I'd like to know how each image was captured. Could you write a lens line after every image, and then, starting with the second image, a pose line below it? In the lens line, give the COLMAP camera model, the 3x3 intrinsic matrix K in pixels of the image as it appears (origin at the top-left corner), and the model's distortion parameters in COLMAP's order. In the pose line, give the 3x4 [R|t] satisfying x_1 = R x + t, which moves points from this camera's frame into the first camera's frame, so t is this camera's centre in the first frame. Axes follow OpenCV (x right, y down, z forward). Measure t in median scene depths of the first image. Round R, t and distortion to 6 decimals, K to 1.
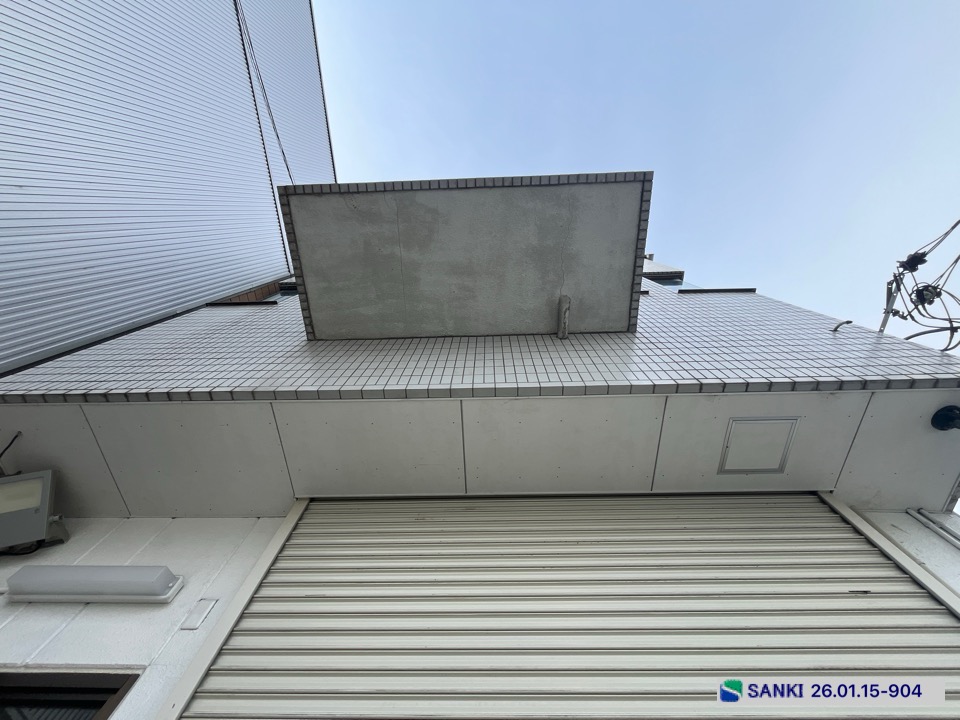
lens RADIAL K [[388.4, 0, 477.0], [0, 388.4, 360.4], [0, 0, 1]] dist [-0.003742, 0.000100]
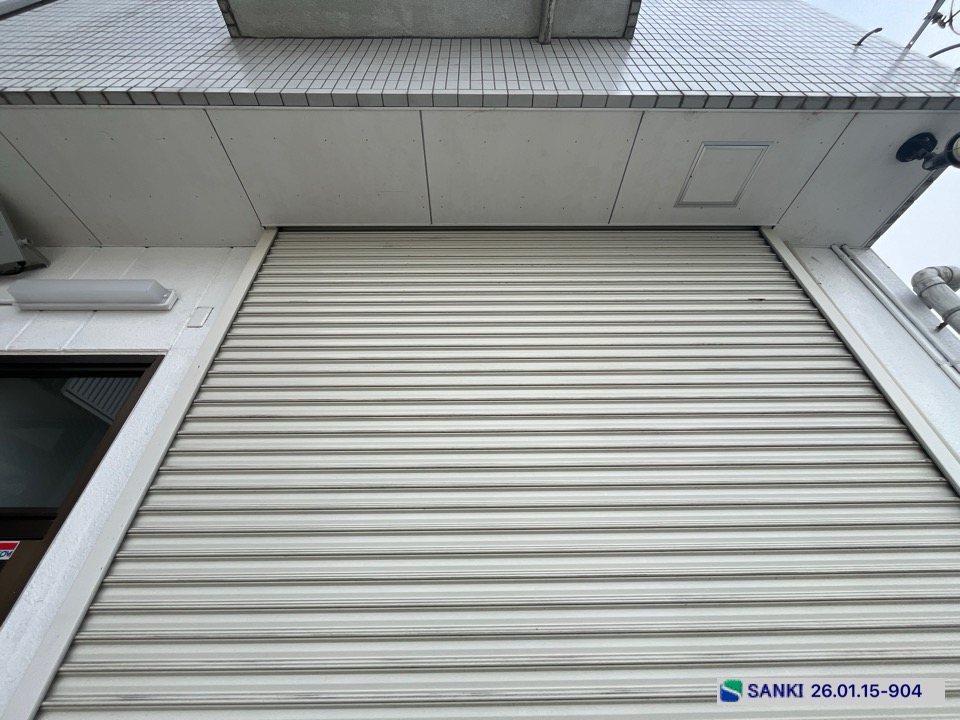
lens RADIAL K [[388.4, 0, 476.3], [0, 388.4, 359.6], [0, 0, 1]] dist [-0.003742, 0.000100]
pose [[0.998783, -0.001042, 0.049302, 0.040295], [-0.024921, 0.852044, 0.522876, 0.110338], [-0.042552, -0.523469, 0.850982, -0.070843]]
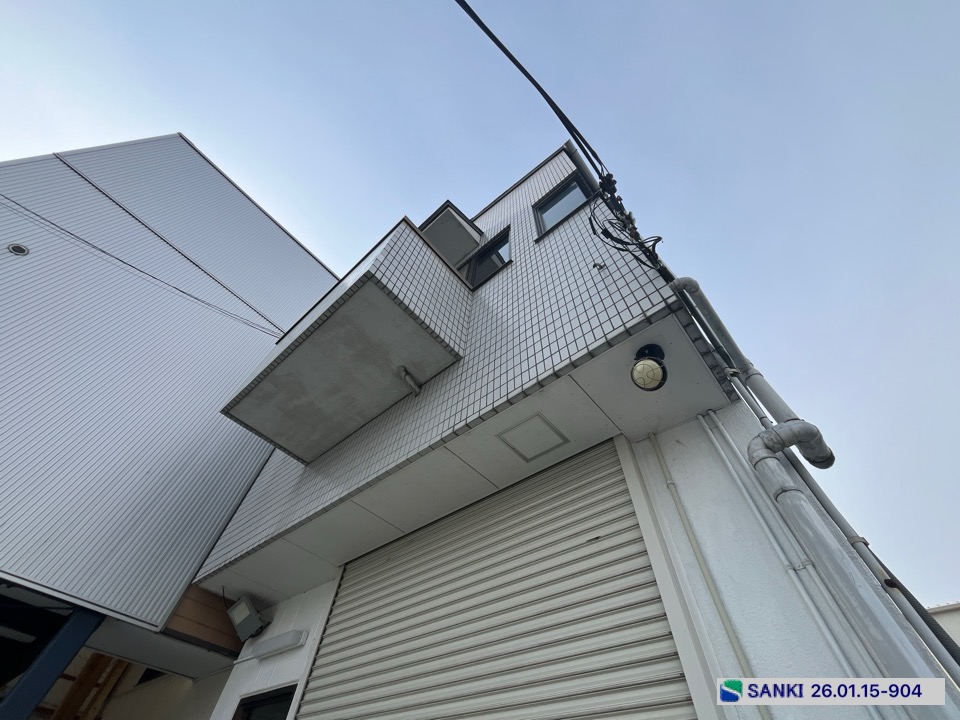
lens RADIAL K [[388.4, 0, 478.2], [0, 388.4, 357.9], [0, 0, 1]] dist [-0.003742, 0.000100]
pose [[0.774296, -0.499406, -0.388663, 1.136039], [0.571038, 0.816083, 0.089013, -0.187495], [0.272728, -0.290865, 0.917070, -0.107214]]
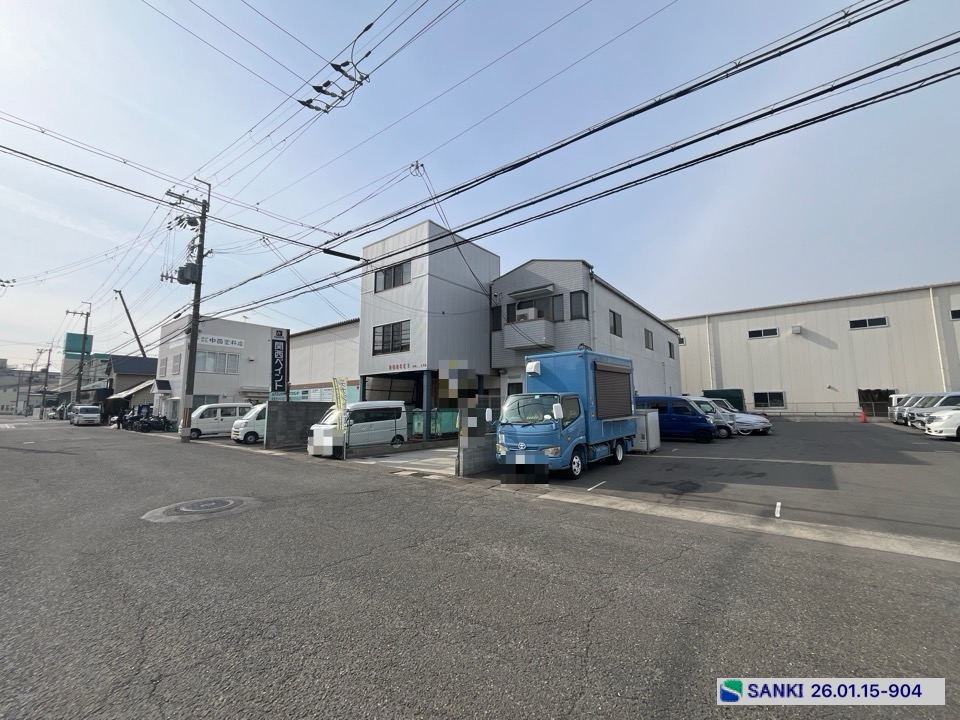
lens RADIAL K [[388.4, 0, 477.8], [0, 388.4, 361.1], [0, 0, 1]] dist [-0.003742, 0.000100]
pose [[0.802514, -0.091580, -0.589563, 4.290166], [0.562776, 0.444329, 0.697033, -7.108041], [0.198125, -0.891171, 0.408119, -3.023516]]
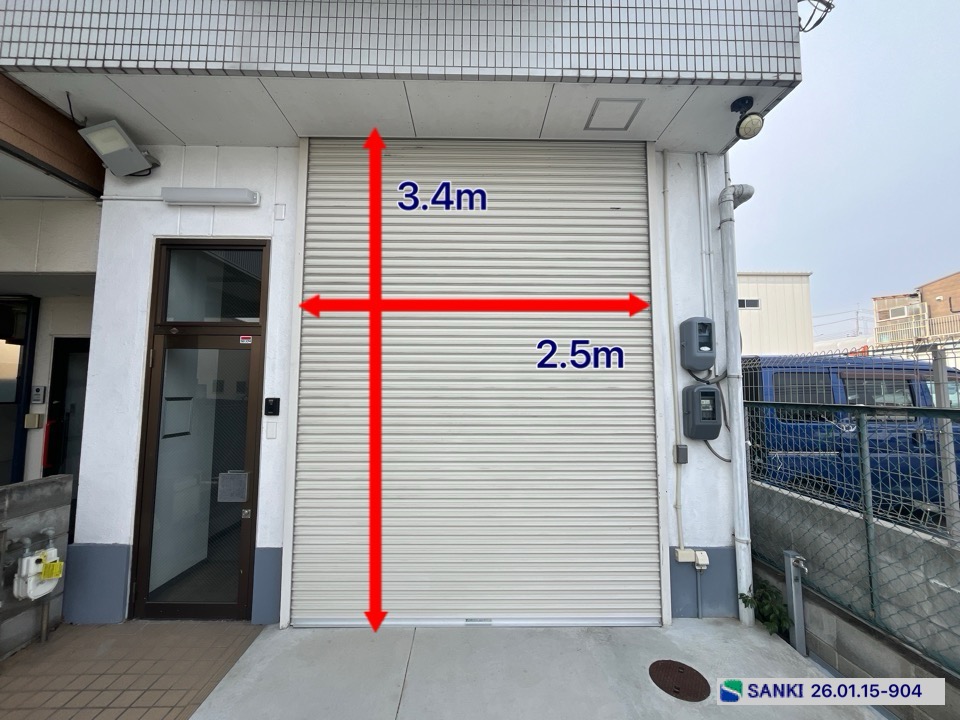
lens RADIAL K [[388.4, 0, 476.1], [0, 388.4, 360.8], [0, 0, 1]] dist [-0.003742, 0.000100]
pose [[0.998830, -0.013182, 0.046530, 0.122496], [-0.036275, 0.432069, 0.901111, -0.637161], [-0.031983, -0.901744, 0.431086, -0.420860]]
